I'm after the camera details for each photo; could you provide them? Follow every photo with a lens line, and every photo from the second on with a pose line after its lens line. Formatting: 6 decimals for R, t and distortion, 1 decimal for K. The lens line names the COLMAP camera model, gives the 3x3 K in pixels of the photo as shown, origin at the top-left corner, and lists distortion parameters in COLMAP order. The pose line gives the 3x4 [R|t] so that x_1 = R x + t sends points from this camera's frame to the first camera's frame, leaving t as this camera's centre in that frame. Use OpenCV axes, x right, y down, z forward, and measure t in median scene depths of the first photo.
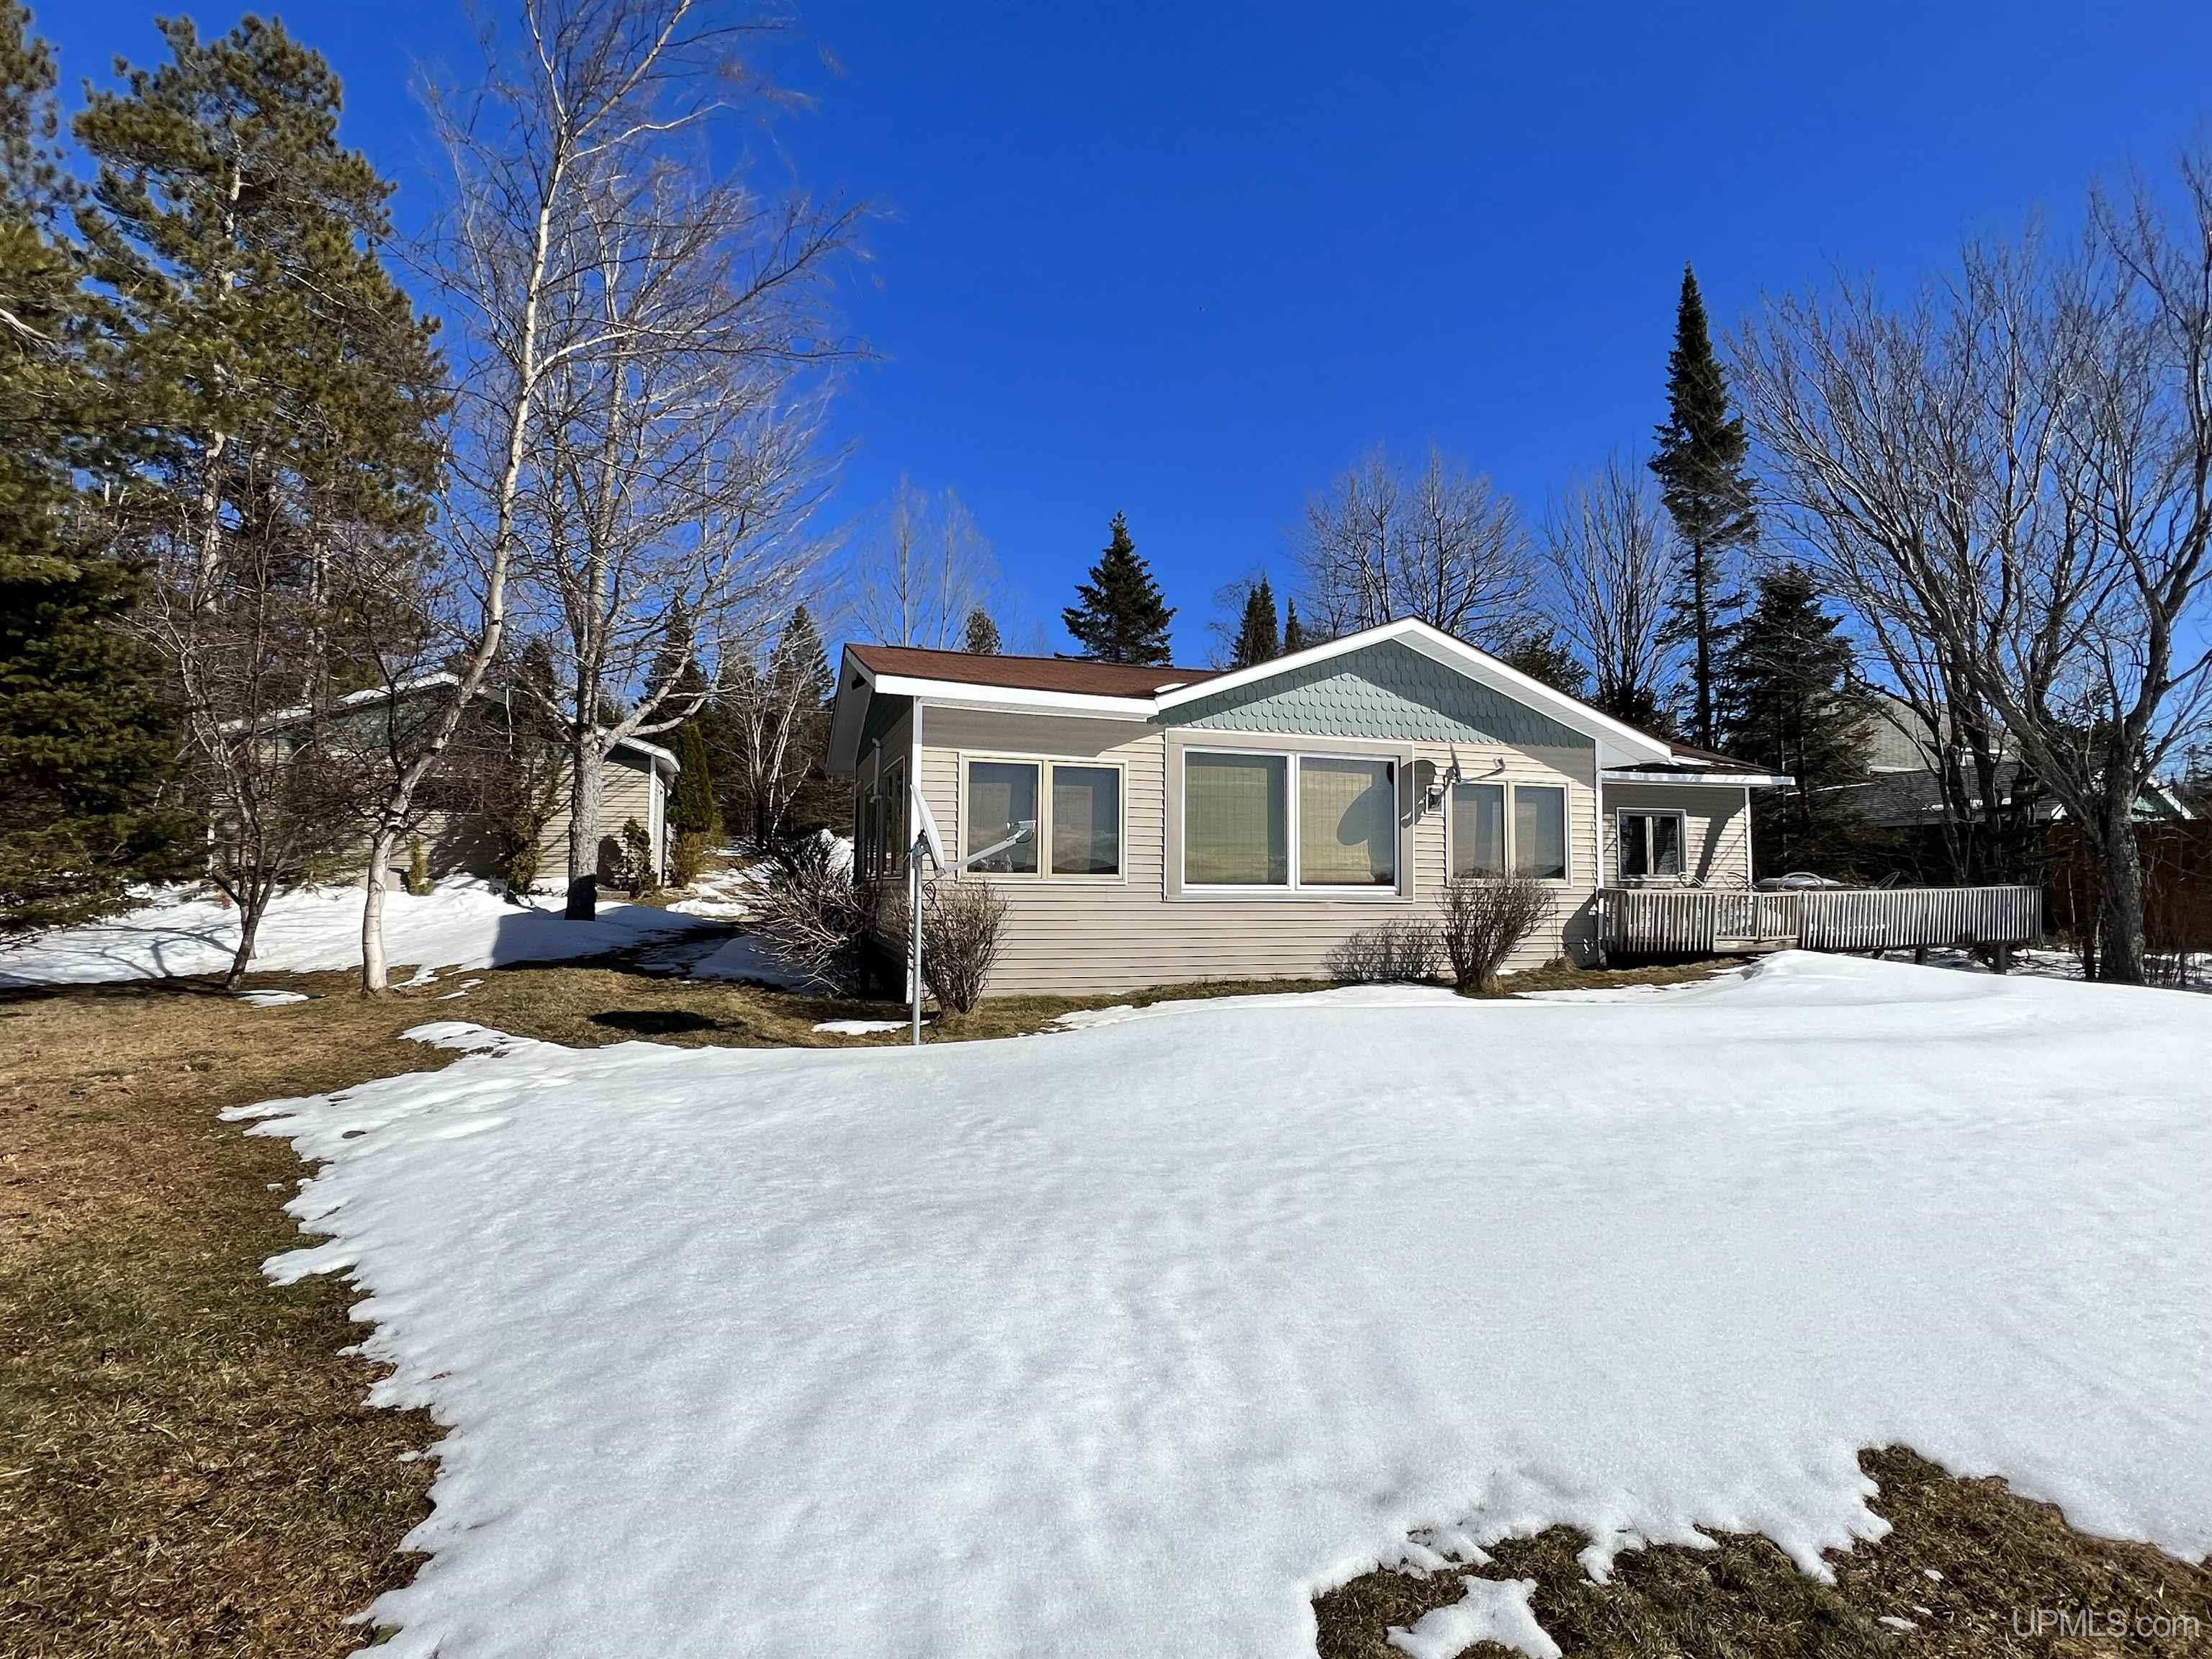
lens RADIAL K [[1049.6, 0, 1116.8], [0, 1049.6, 836.8], [0, 0, 1]] dist [-0.002138, 0.001599]
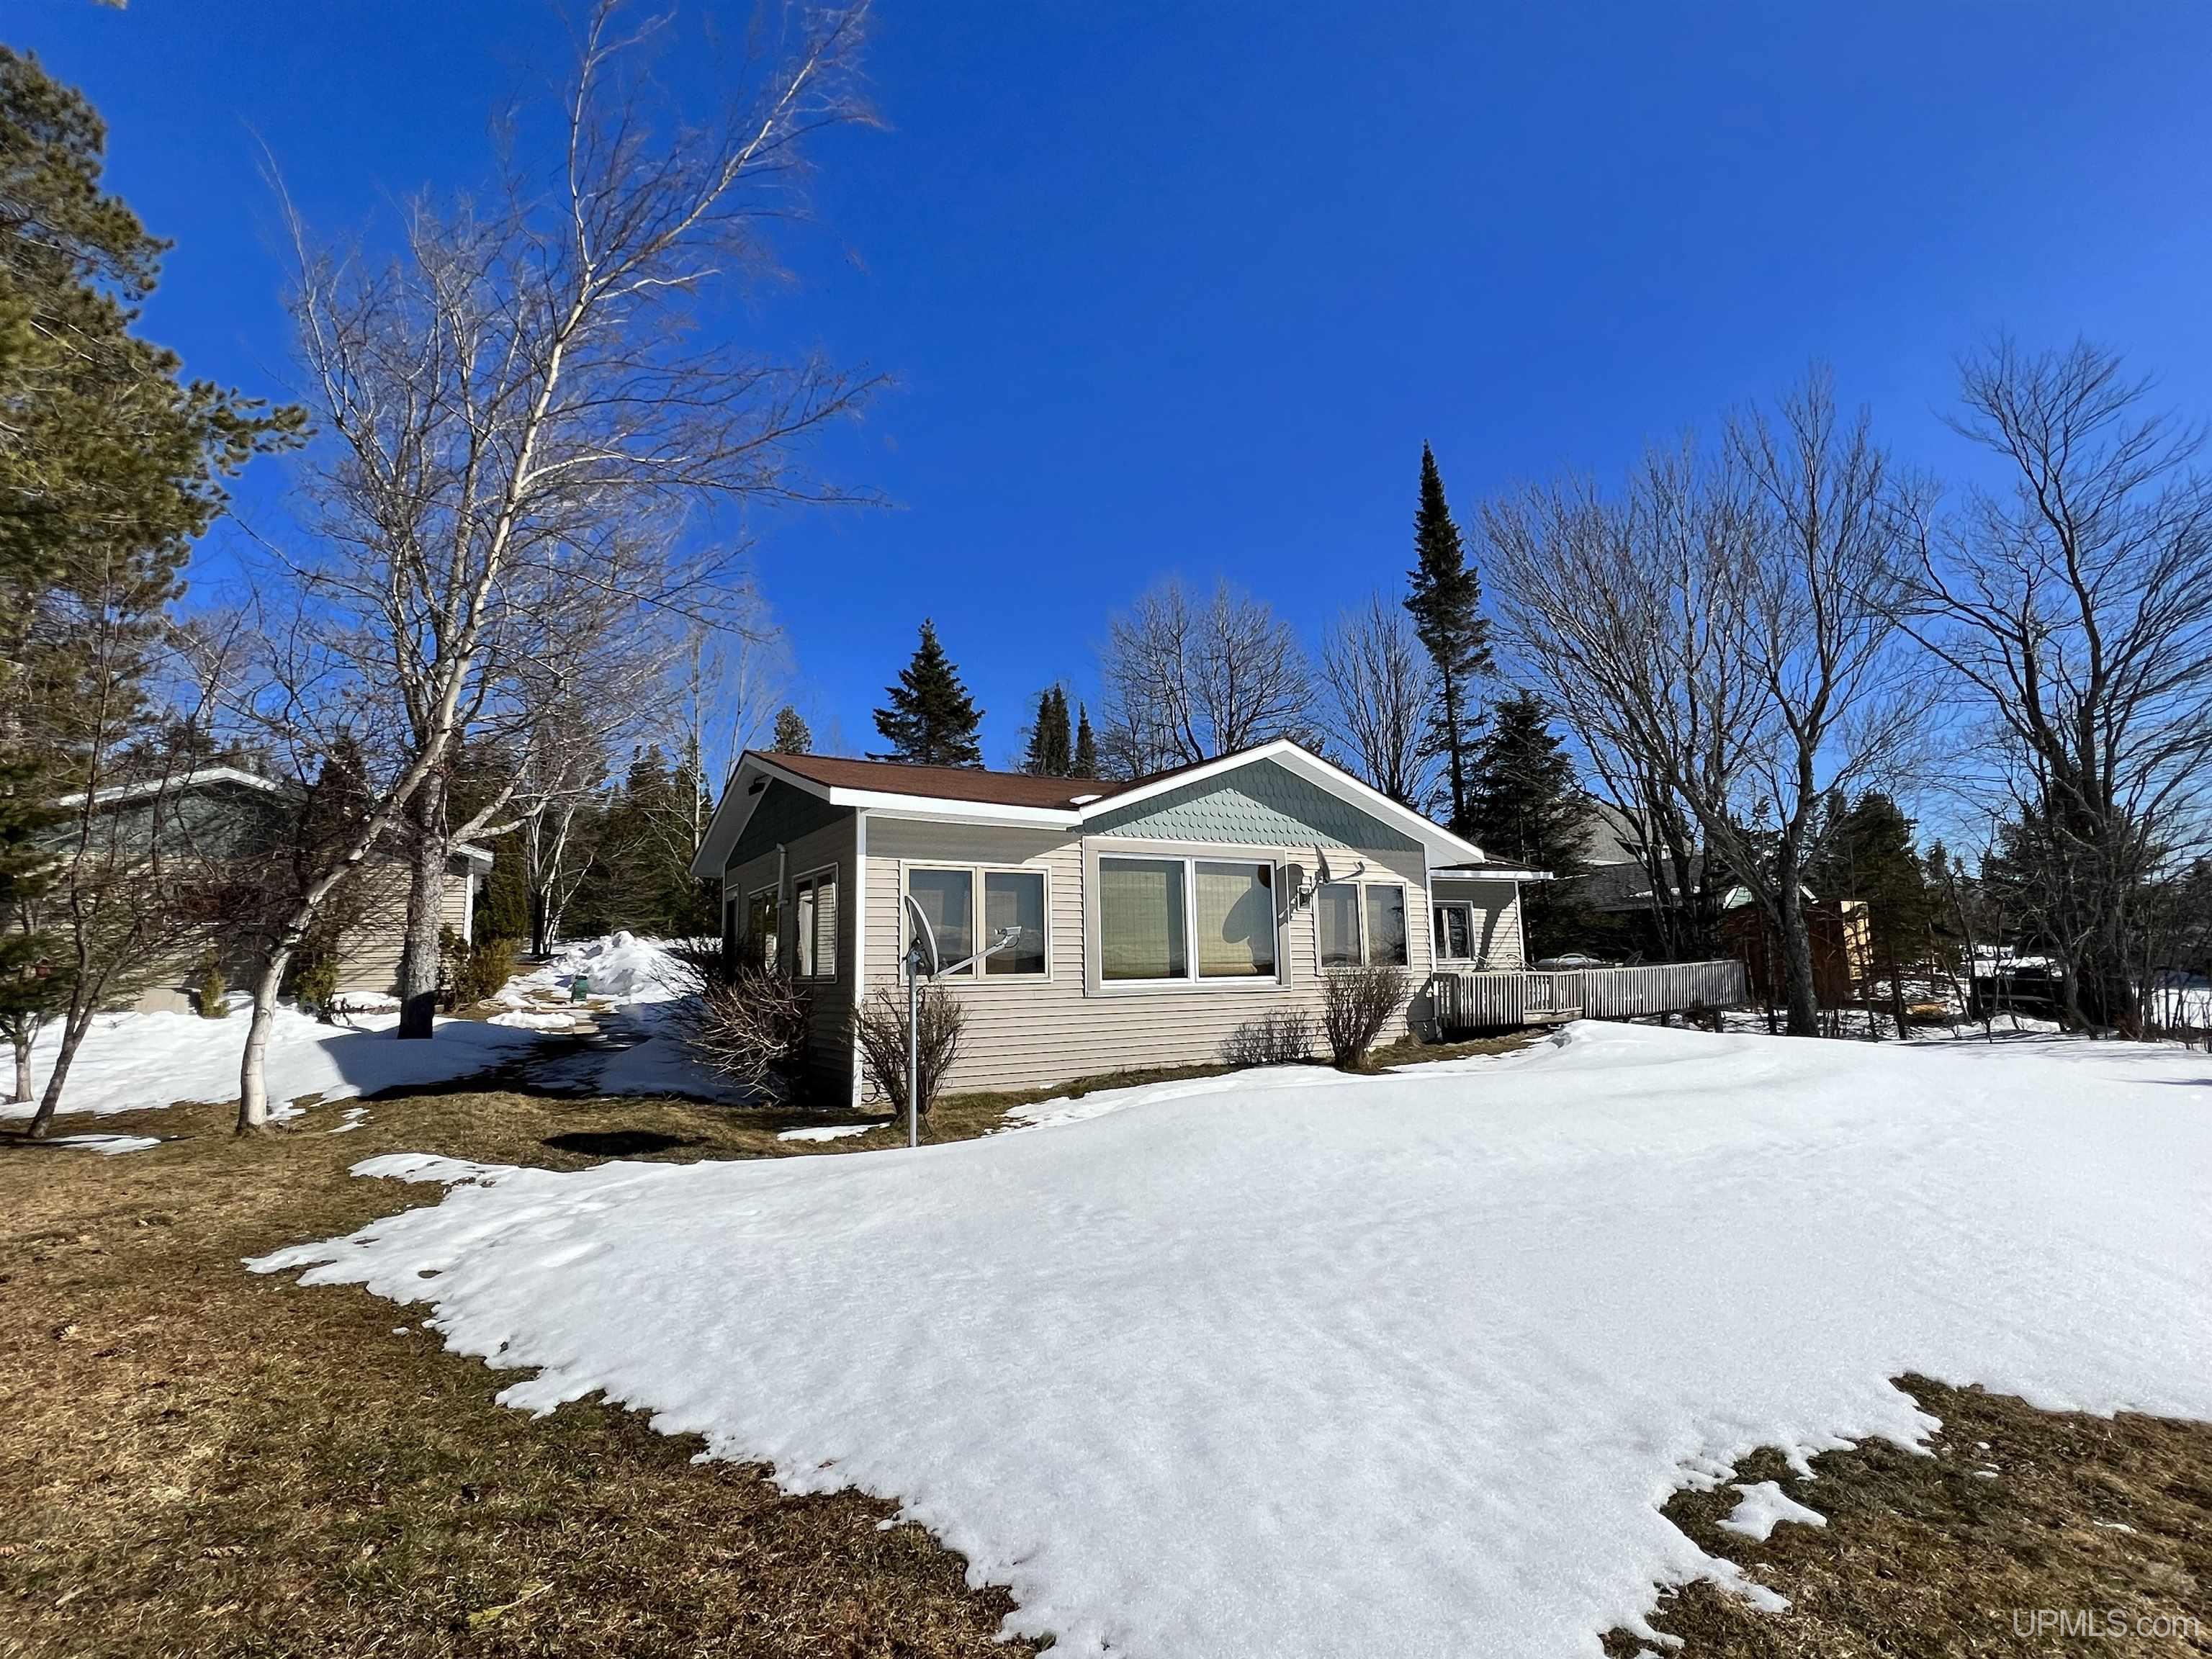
lens RADIAL K [[1049.6, 0, 1086.8], [0, 1049.6, 831.9], [0, 0, 1]] dist [-0.002138, 0.001599]
pose [[0.974228, 0.001090, 0.225564, -0.205176], [0.019160, 0.995975, -0.087564, -0.013576], [-0.224751, 0.089629, 0.970285, -0.059107]]
